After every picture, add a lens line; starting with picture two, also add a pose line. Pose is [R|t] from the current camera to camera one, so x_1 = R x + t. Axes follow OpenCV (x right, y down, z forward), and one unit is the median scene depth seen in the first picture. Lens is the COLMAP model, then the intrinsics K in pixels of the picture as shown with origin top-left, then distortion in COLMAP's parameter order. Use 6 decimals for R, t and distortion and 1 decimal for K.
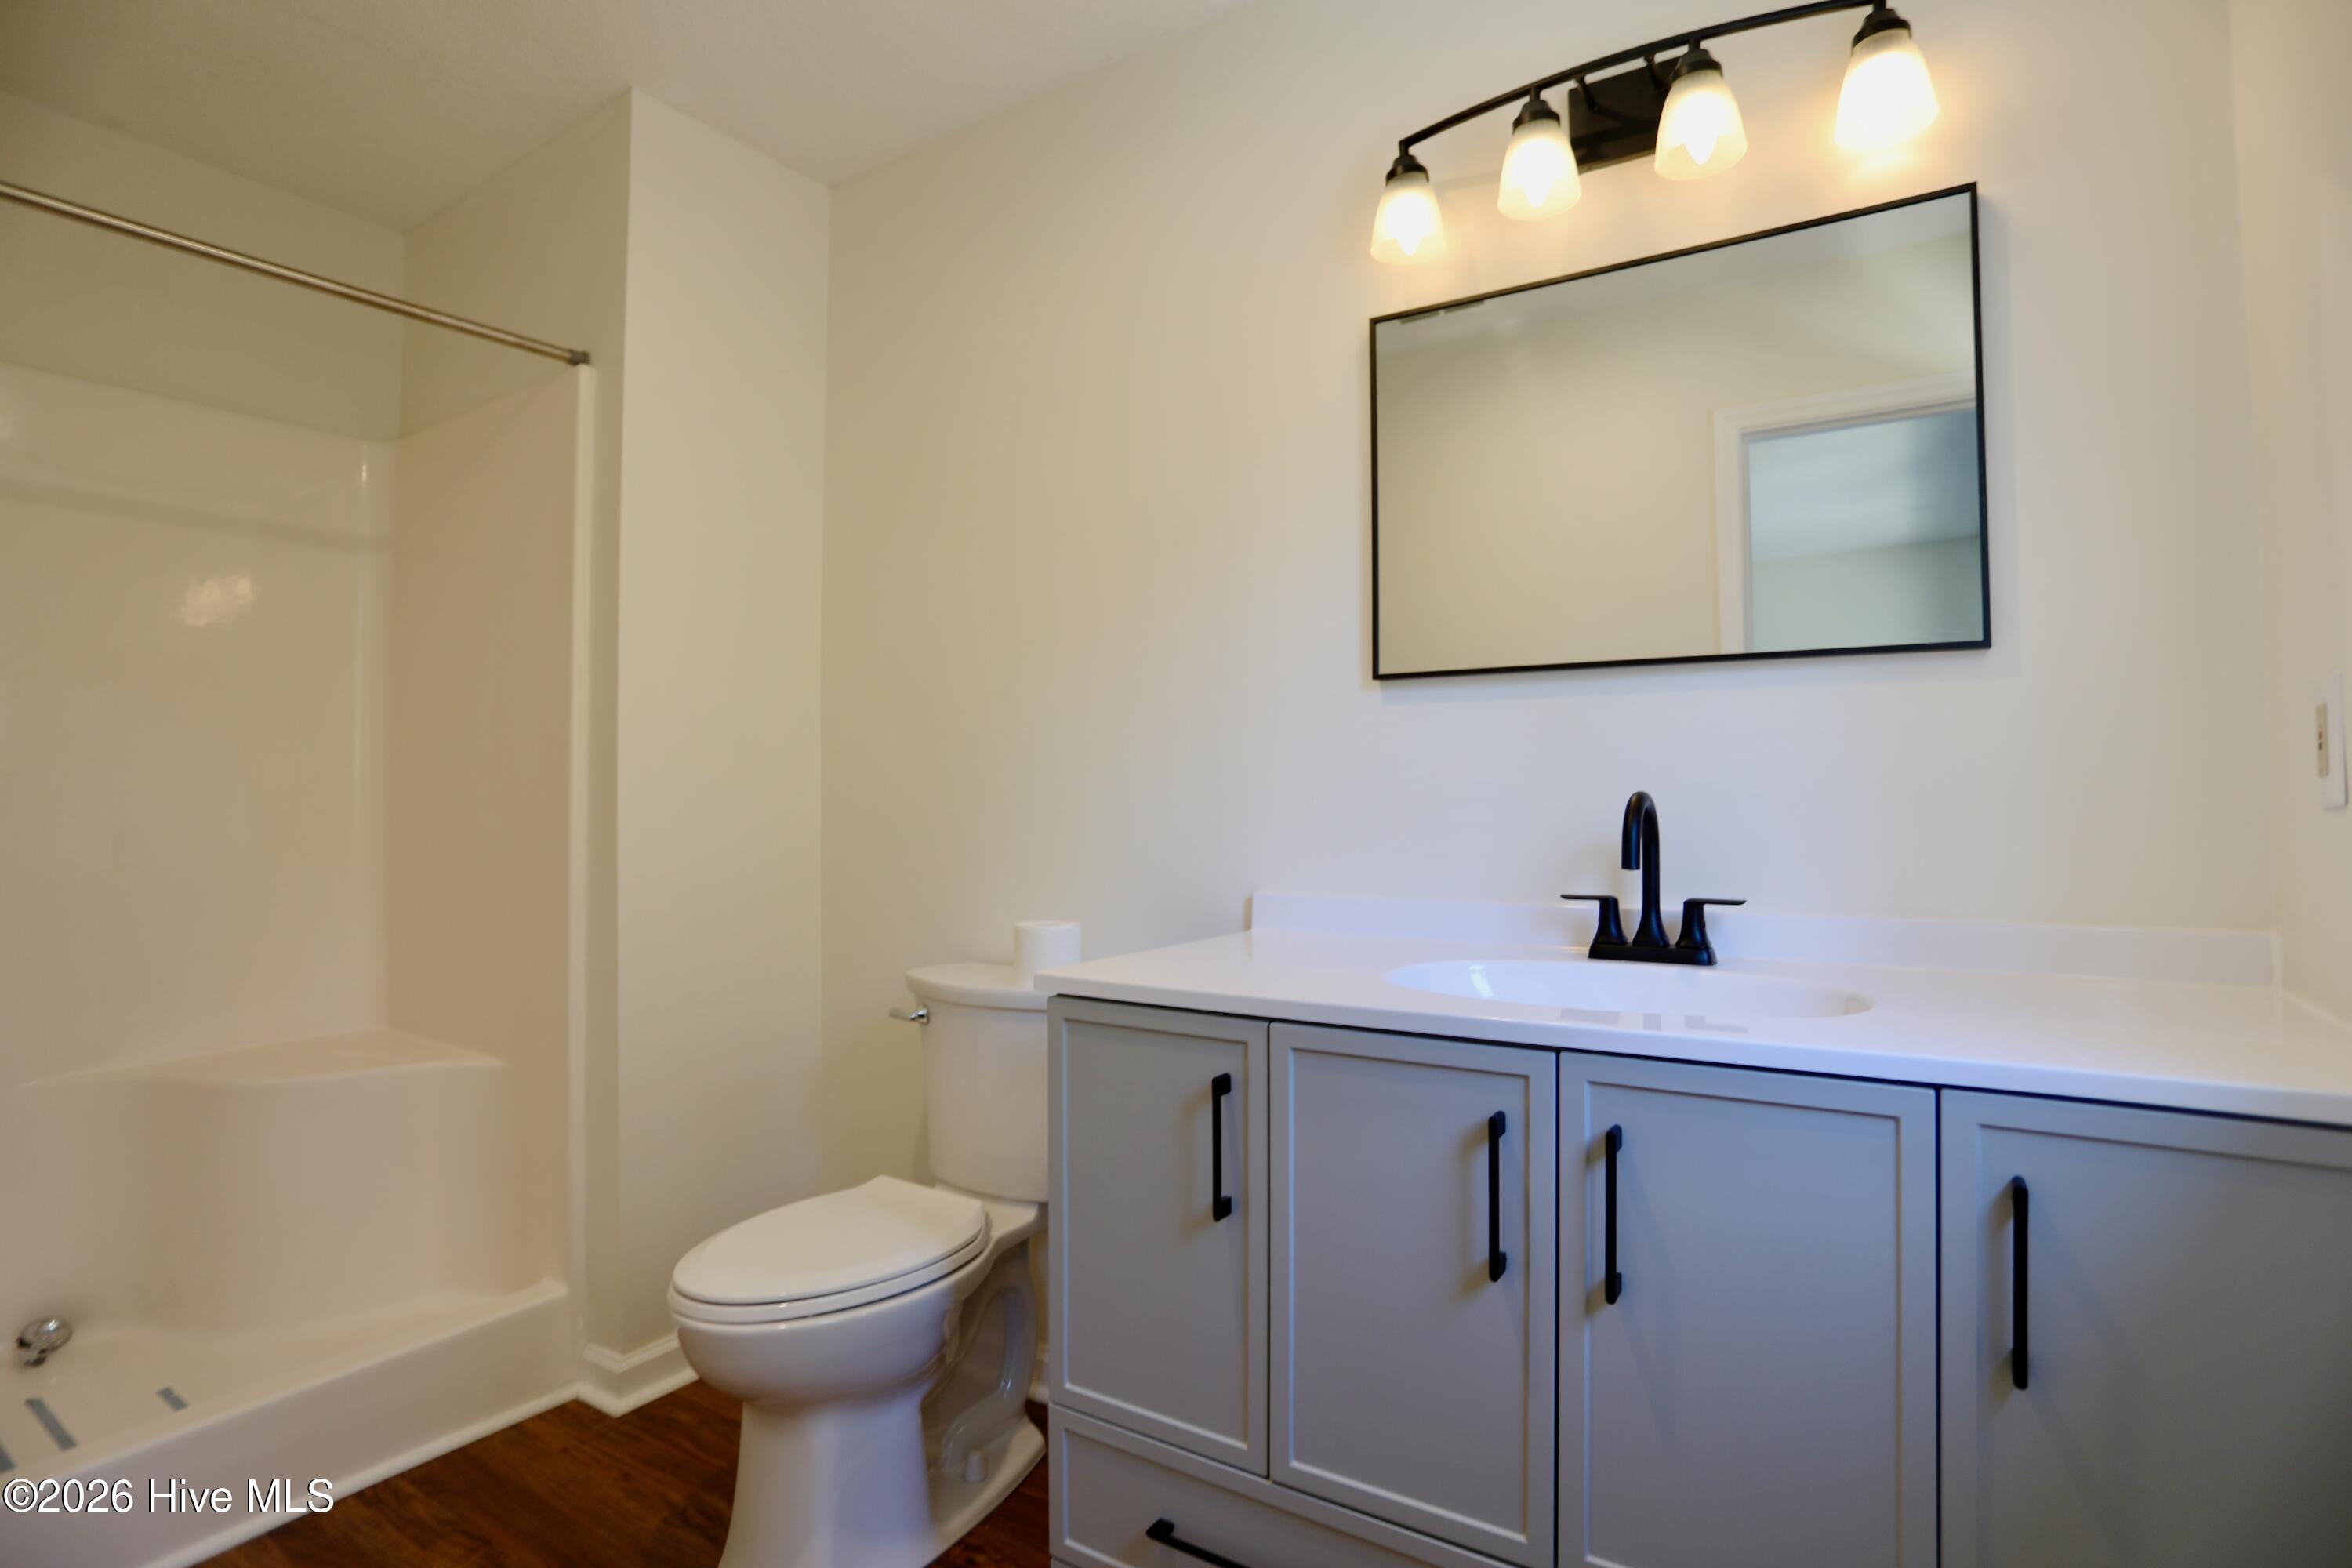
lens RADIAL K [[1167.8, 0, 1178.3], [0, 1167.8, 789.3], [0, 0, 1]] dist [-0.048565, 0.015132]
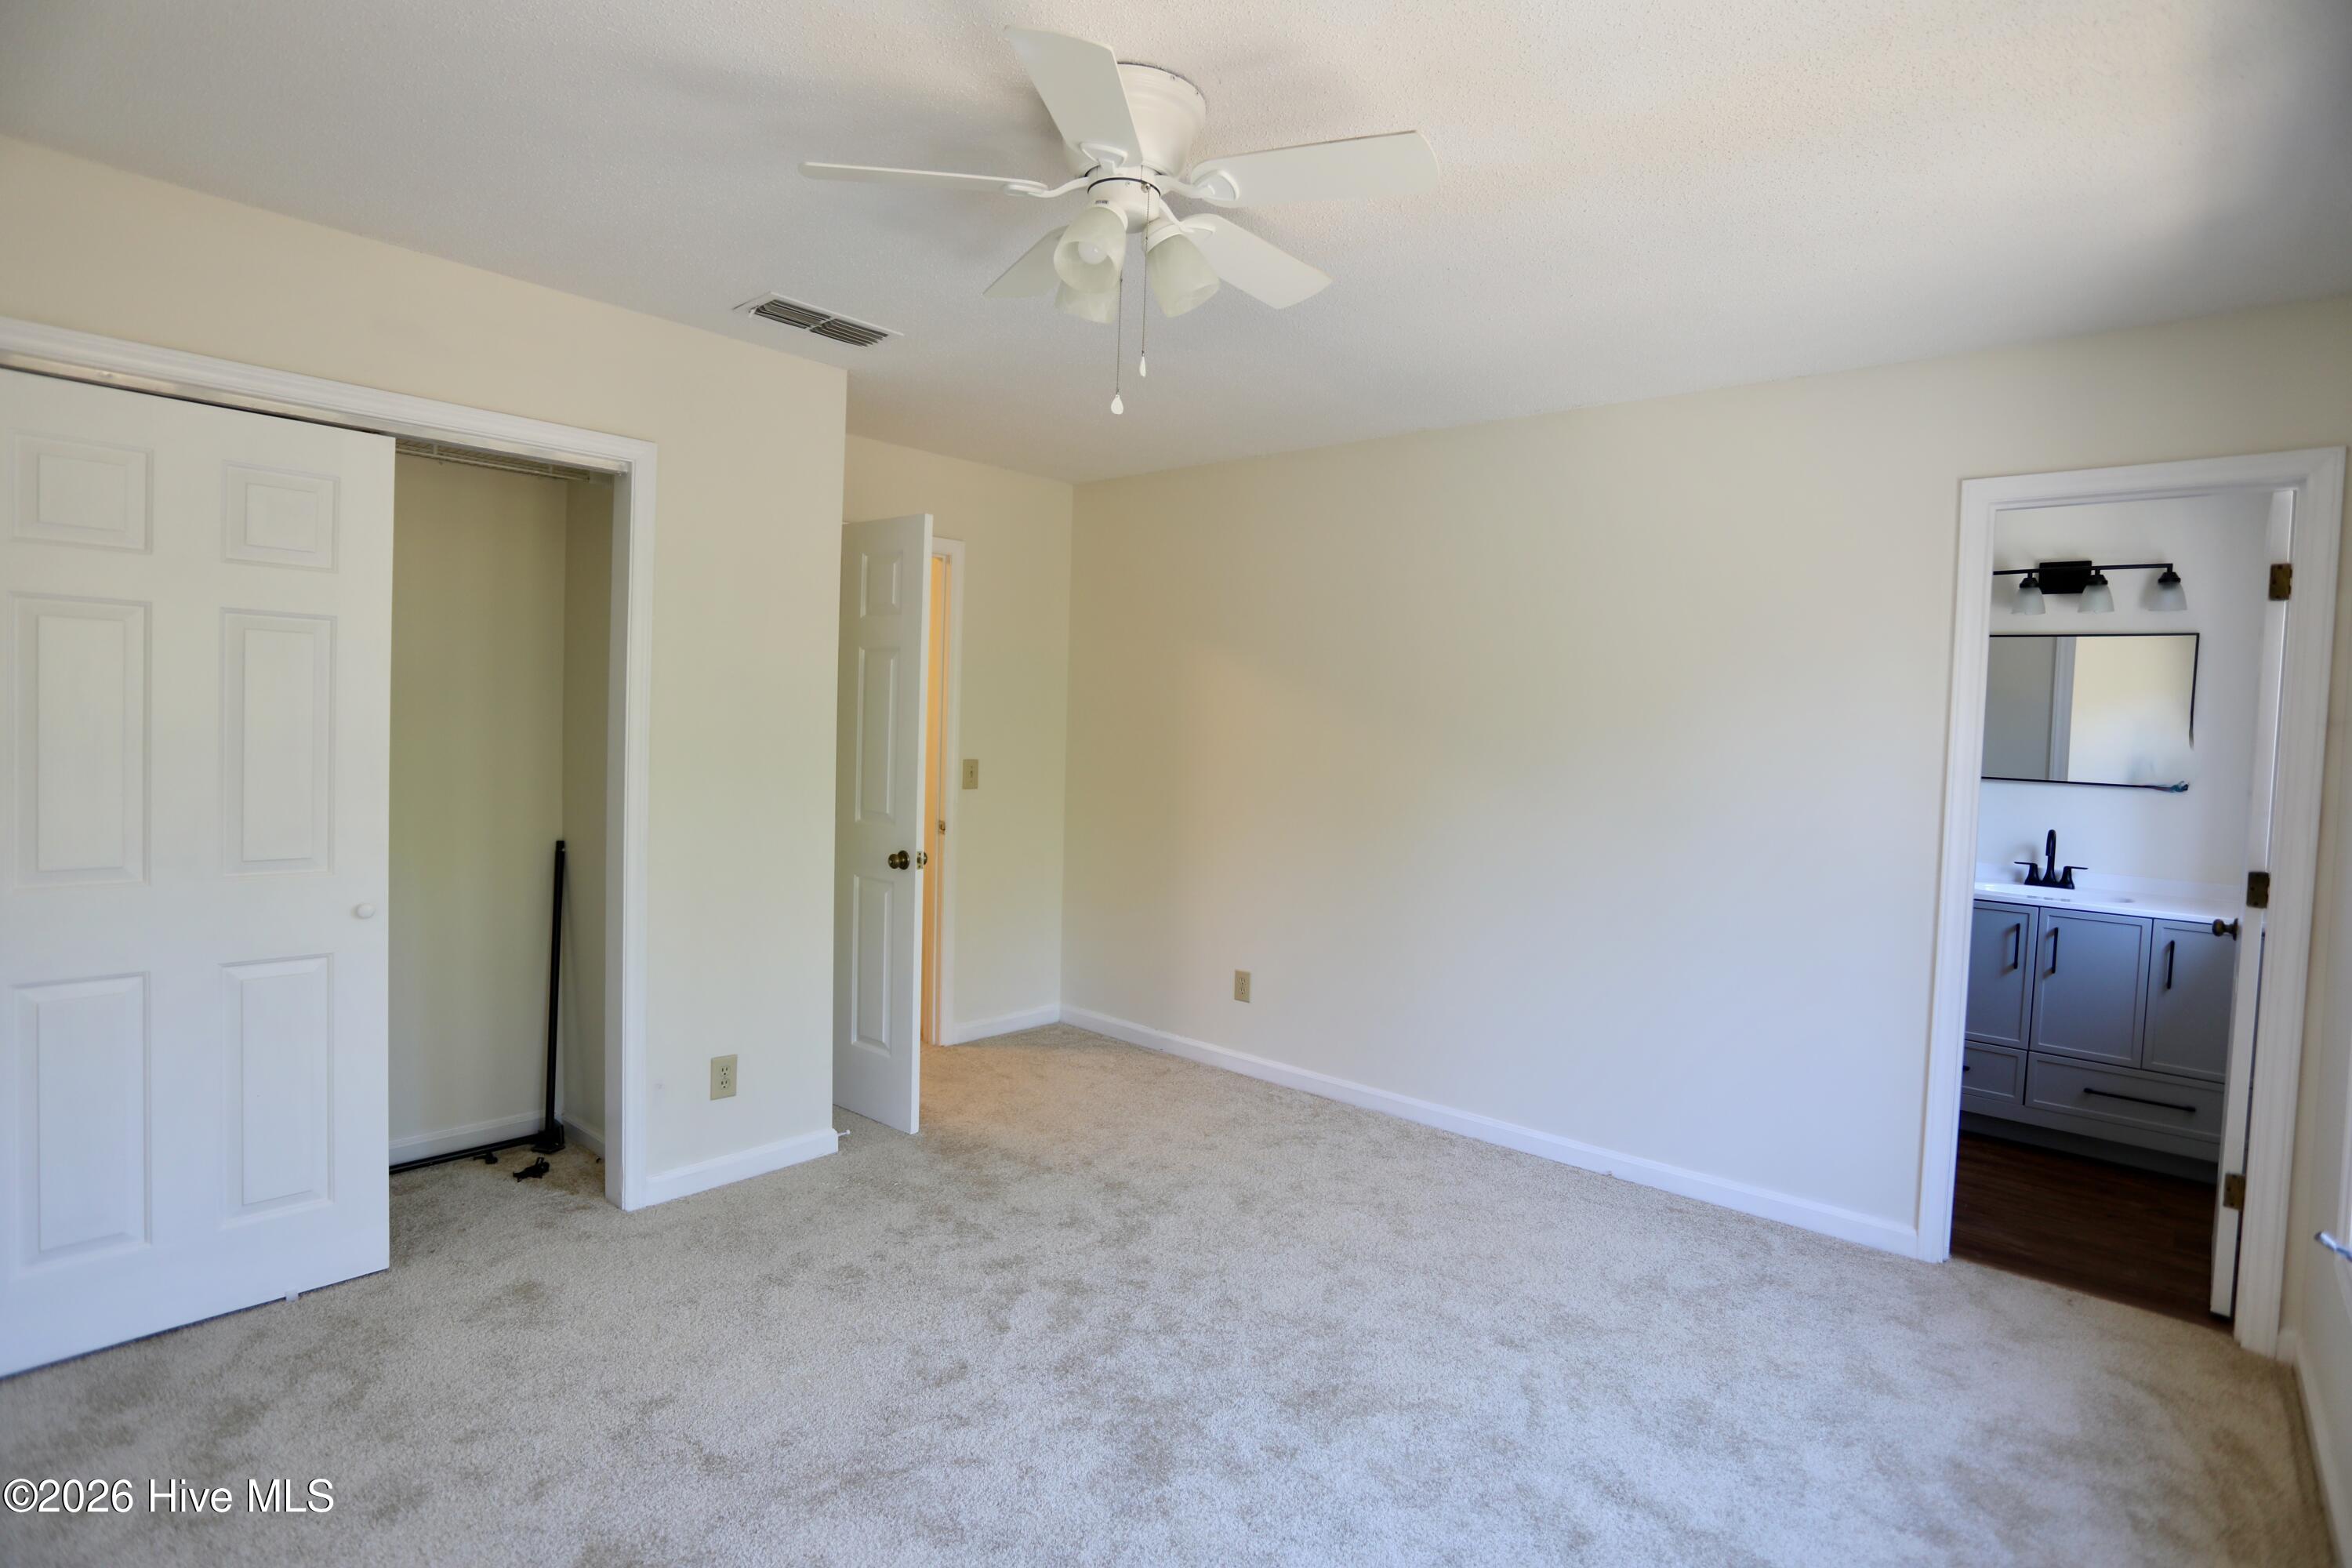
lens RADIAL K [[1167.8, 0, 1180.4], [0, 1167.8, 777.5], [0, 0, 1]] dist [-0.048565, 0.015132]
pose [[0.990207, 0.052138, -0.129502, -1.824536], [-0.043911, 0.996880, 0.065586, -0.282977], [0.132518, -0.059257, 0.989408, -2.758323]]
